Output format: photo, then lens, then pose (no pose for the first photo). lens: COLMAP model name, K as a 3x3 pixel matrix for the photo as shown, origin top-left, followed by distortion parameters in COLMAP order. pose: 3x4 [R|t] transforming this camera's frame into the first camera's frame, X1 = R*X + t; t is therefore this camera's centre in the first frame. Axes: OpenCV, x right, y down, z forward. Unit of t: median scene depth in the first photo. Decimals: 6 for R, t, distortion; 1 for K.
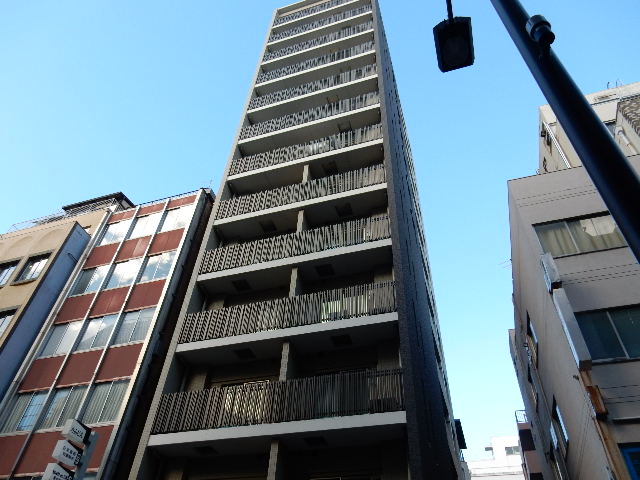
lens RADIAL K [[471.2, 0, 317.8], [0, 471.2, 254.5], [0, 0, 1]] dist [0.003078, 0.000358]
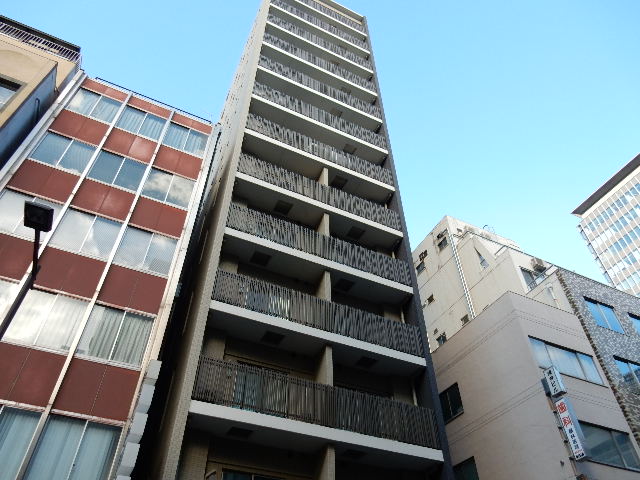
lens RADIAL K [[471.2, 0, 318.5], [0, 471.2, 242.2], [0, 0, 1]] dist [0.003078, 0.000358]
pose [[0.722373, 0.449894, 0.525141, -0.753953], [-0.450933, 0.882212, -0.135506, 0.143976], [-0.524249, -0.138918, 0.840158, 0.205526]]
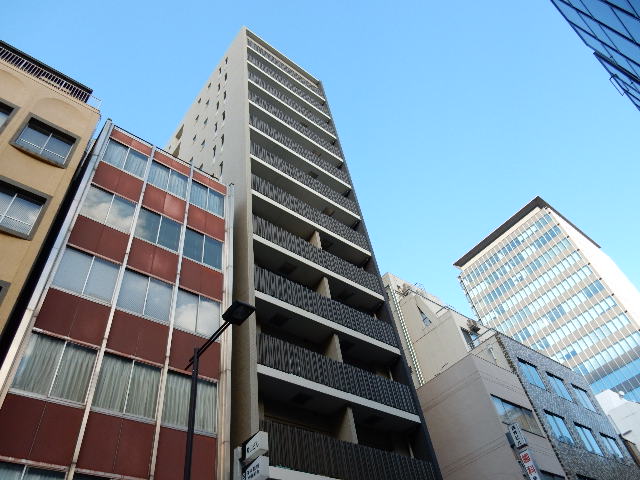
lens RADIAL K [[471.2, 0, 317.3], [0, 471.2, 241.9], [0, 0, 1]] dist [0.003078, 0.000358]
pose [[0.539619, 0.538064, 0.647533, -1.104139], [-0.465613, 0.831526, -0.302935, 0.250080], [-0.701438, -0.138031, 0.699236, 0.345111]]
